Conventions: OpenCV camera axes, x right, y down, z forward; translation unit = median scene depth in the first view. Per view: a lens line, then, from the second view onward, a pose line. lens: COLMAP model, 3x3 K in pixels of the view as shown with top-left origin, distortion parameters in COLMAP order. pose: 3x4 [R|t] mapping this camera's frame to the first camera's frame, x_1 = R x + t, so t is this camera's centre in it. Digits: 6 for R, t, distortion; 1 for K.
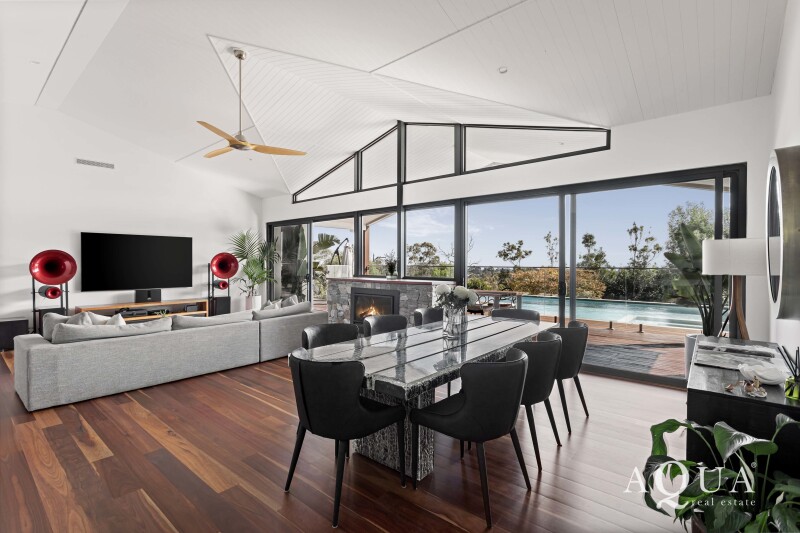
lens RADIAL K [[391.1, 0, 401.3], [0, 391.1, 260.7], [0, 0, 1]] dist [0.000607, 0.000646]
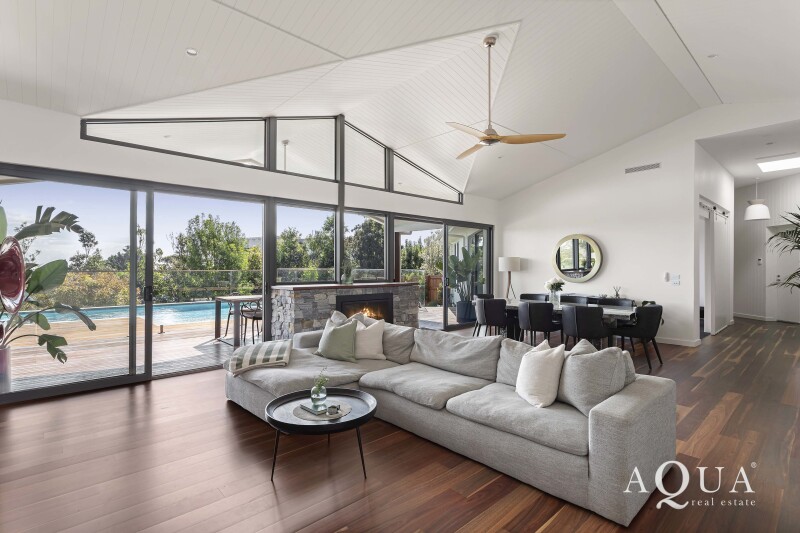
lens RADIAL K [[391.1, 0, 401.0], [0, 391.1, 270.2], [0, 0, 1]] dist [0.000607, 0.000646]
pose [[0.103894, -0.005826, 0.994571, -0.930194], [-0.000340, 0.999983, 0.005893, 0.008512], [-0.994588, -0.000950, 0.103890, 0.768626]]
